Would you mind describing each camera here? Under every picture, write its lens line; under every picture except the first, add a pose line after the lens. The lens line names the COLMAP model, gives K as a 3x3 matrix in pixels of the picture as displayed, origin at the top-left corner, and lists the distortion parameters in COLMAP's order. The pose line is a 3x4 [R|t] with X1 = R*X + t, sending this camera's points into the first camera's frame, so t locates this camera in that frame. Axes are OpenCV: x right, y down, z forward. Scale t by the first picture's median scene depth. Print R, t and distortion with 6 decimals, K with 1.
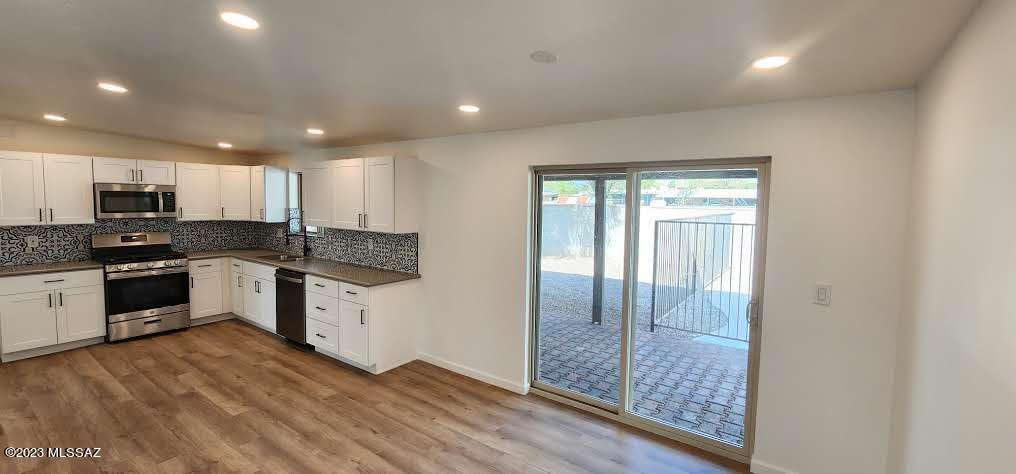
lens RADIAL K [[420.3, 0, 510.6], [0, 420.3, 228.7], [0, 0, 1]] dist [-0.000873, -0.000181]
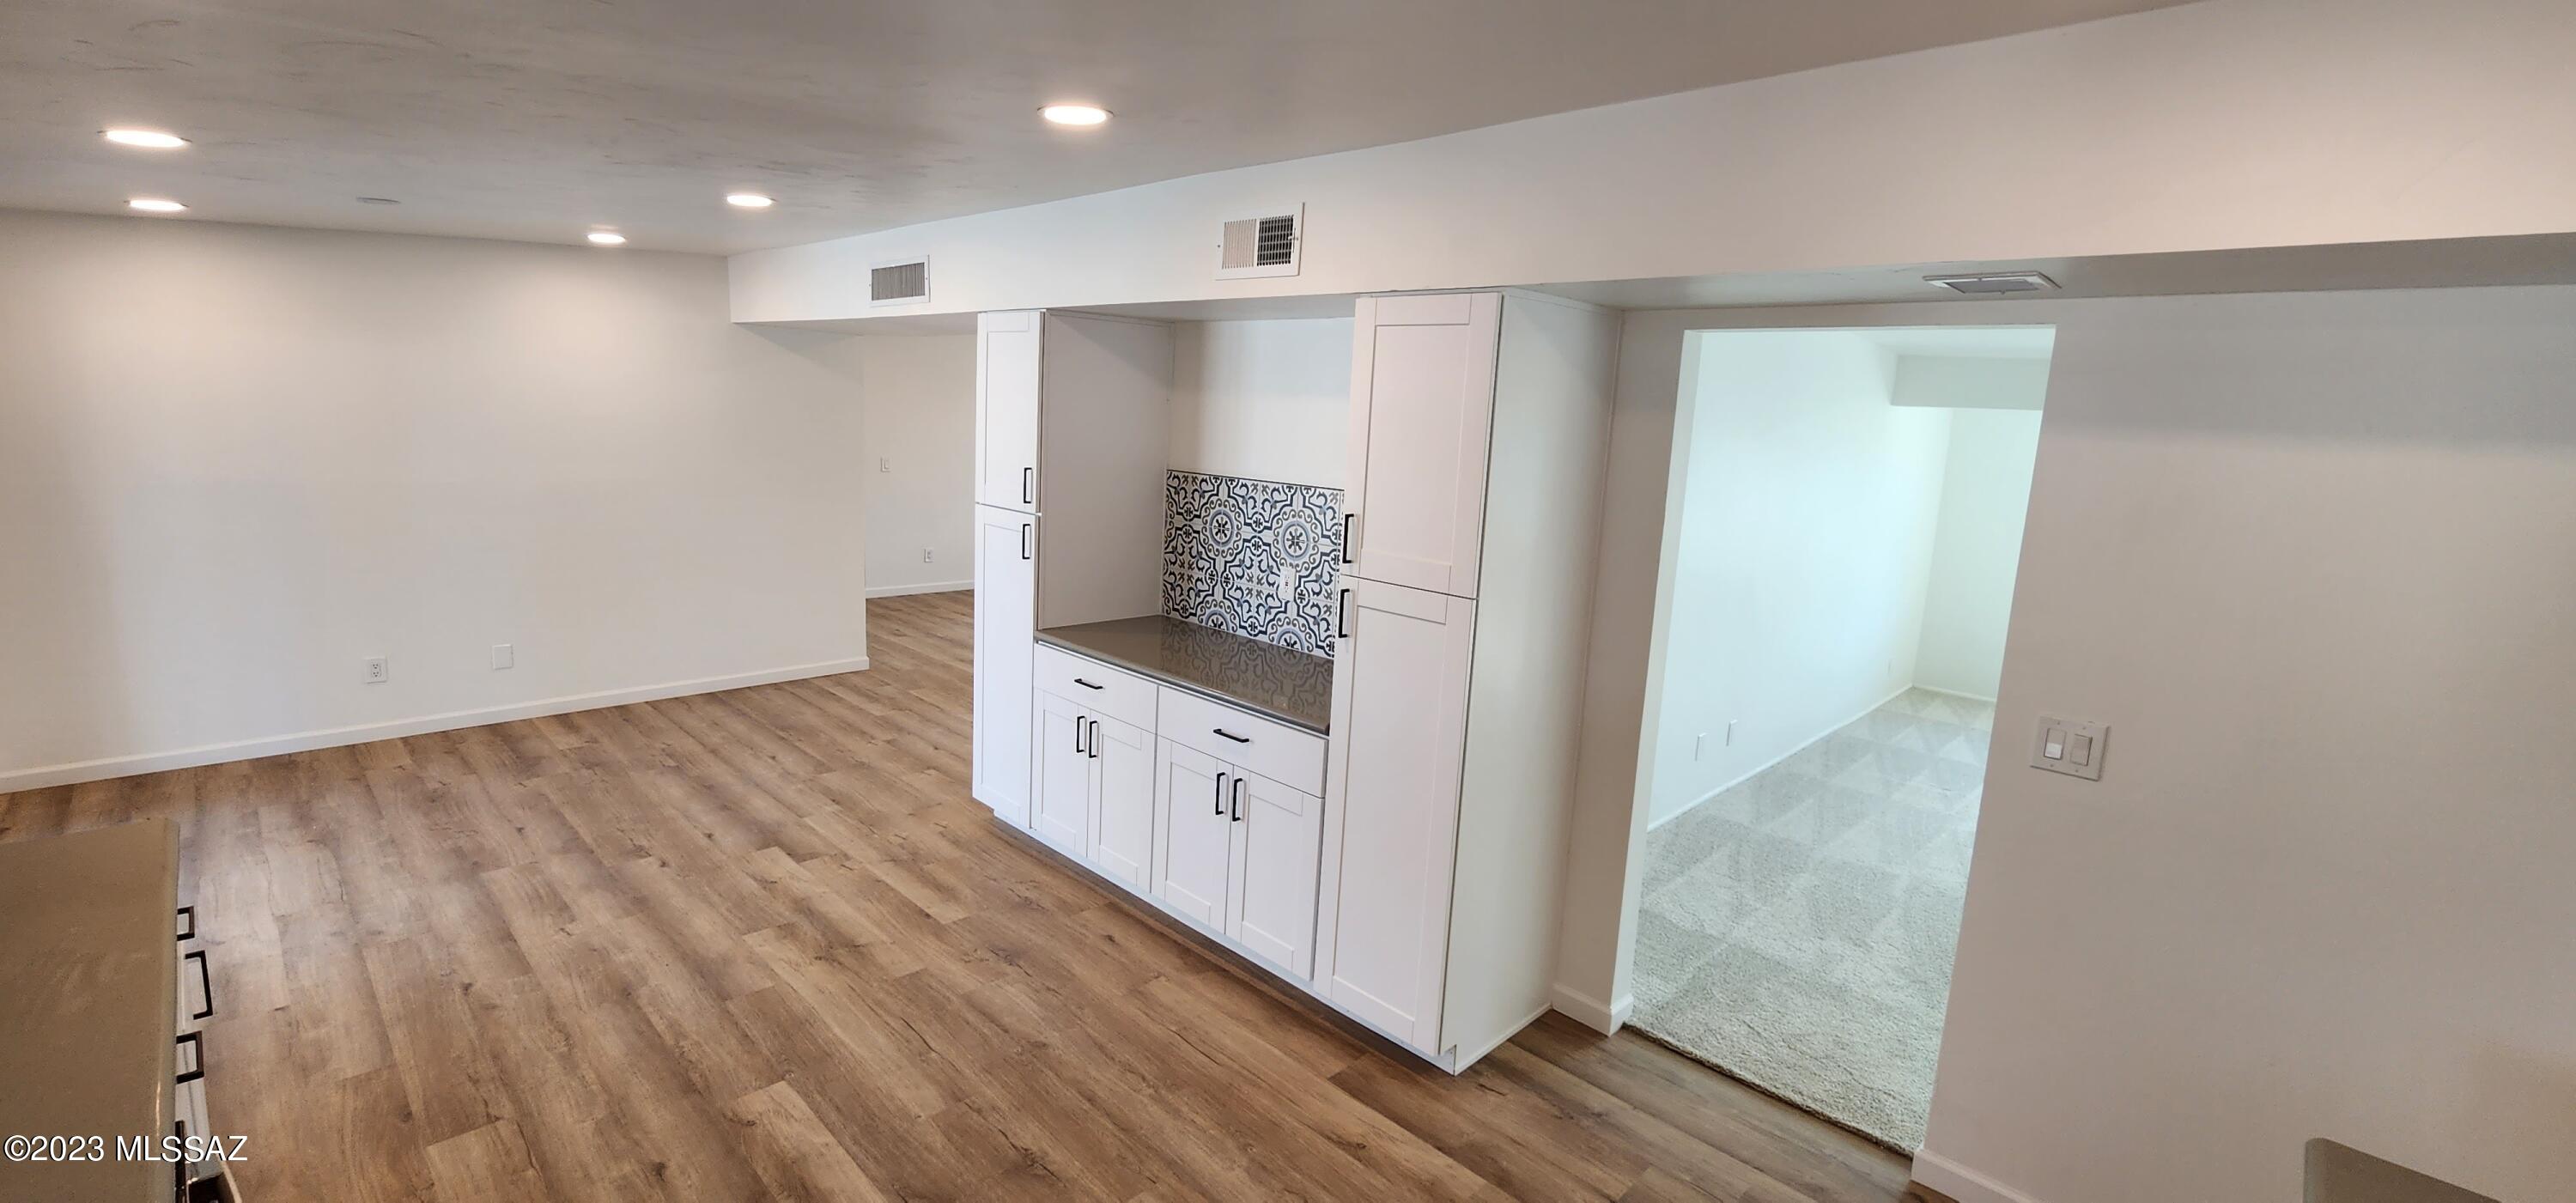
lens RADIAL K [[1065.7, 0, 1294.7], [0, 1065.7, 580.5], [0, 0, 1]] dist [-0.000873, -0.000181]
pose [[-0.986141, -0.091629, 0.138310, -0.810263], [-0.058934, 0.972750, 0.224240, -0.117880], [-0.155088, 0.212981, -0.964669, 1.185107]]
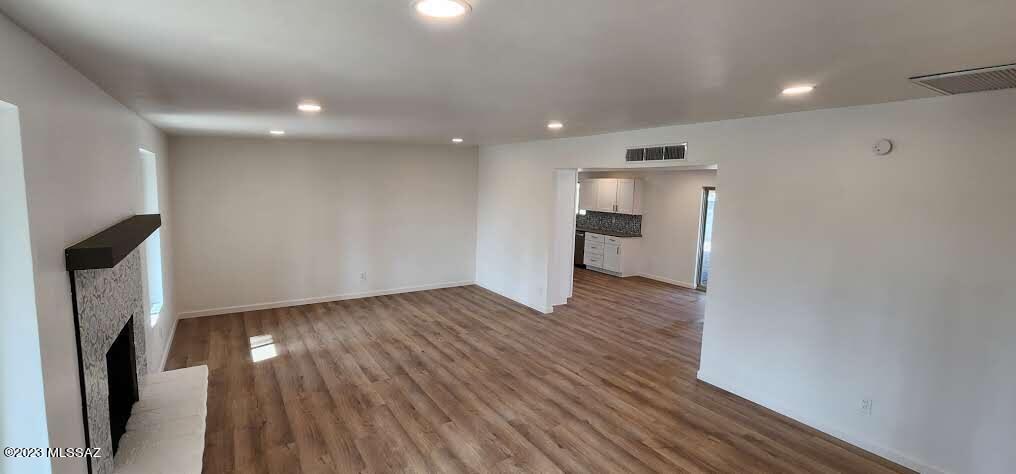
lens RADIAL K [[423.8, 0, 512.1], [0, 423.8, 227.5], [0, 0, 1]] dist [-0.000785, -0.000239]
pose [[0.938274, 0.051384, -0.342055, -0.096953], [-0.045204, 0.998639, 0.026021, 0.044344], [0.342926, -0.008953, 0.939320, -1.152021]]
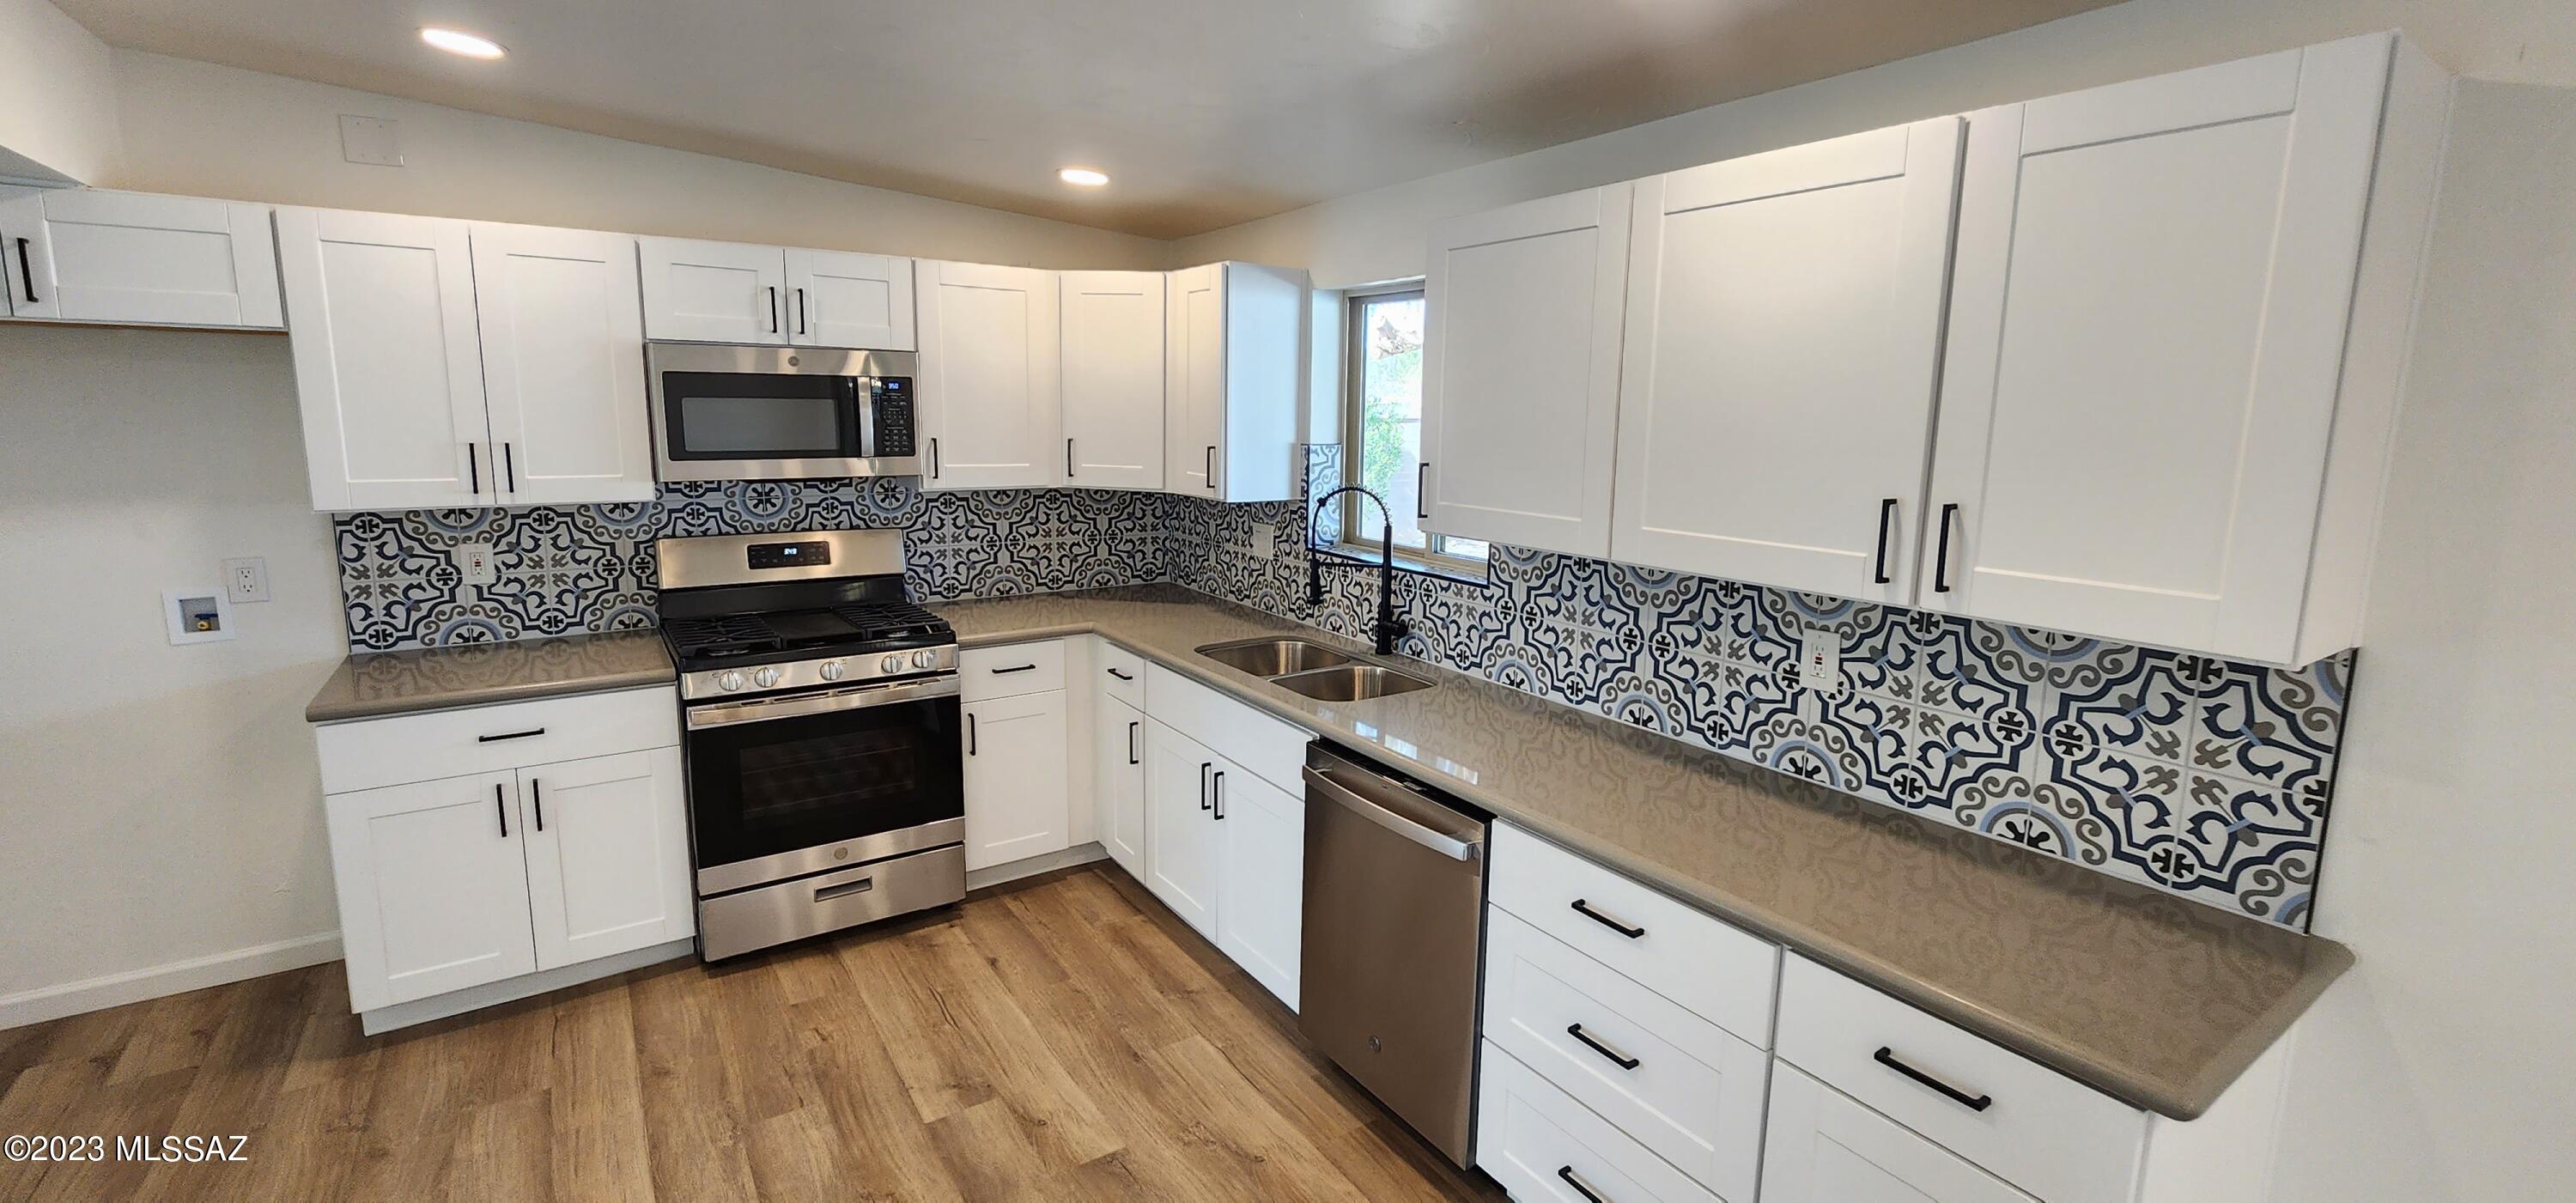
lens RADIAL K [[1074.6, 0, 1298.4], [0, 1074.6, 577.3], [0, 0, 1]] dist [-0.000785, -0.000239]
pose [[0.938429, 0.051938, -0.341546, -0.405238], [-0.022753, 0.995780, 0.088911, -0.034312], [0.344722, -0.075665, 0.935650, 0.532891]]
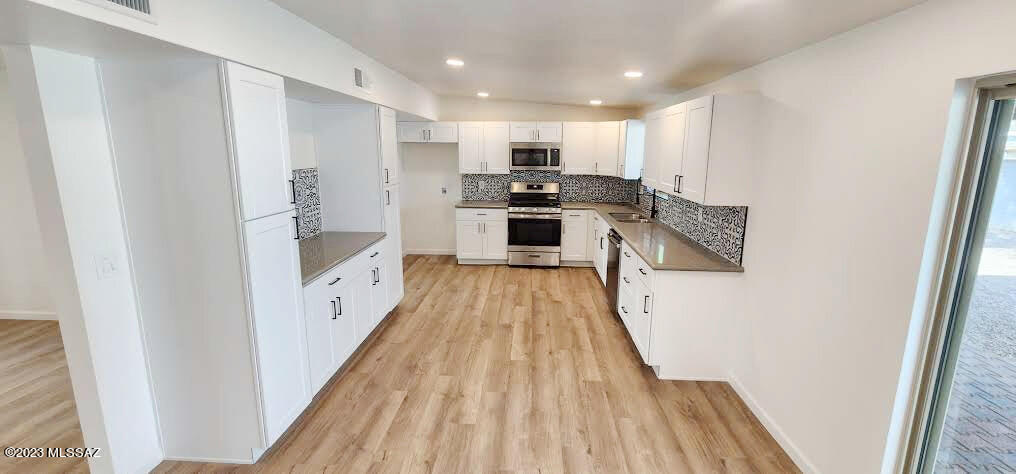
lens RADIAL K [[423.8, 0, 512.1], [0, 423.8, 227.5], [0, 0, 1]] dist [-0.000785, -0.000239]
pose [[0.539727, 0.143159, -0.829579, 0.137709], [-0.055206, 0.989332, 0.134810, -0.026652], [0.840028, -0.026963, 0.541872, 0.297143]]
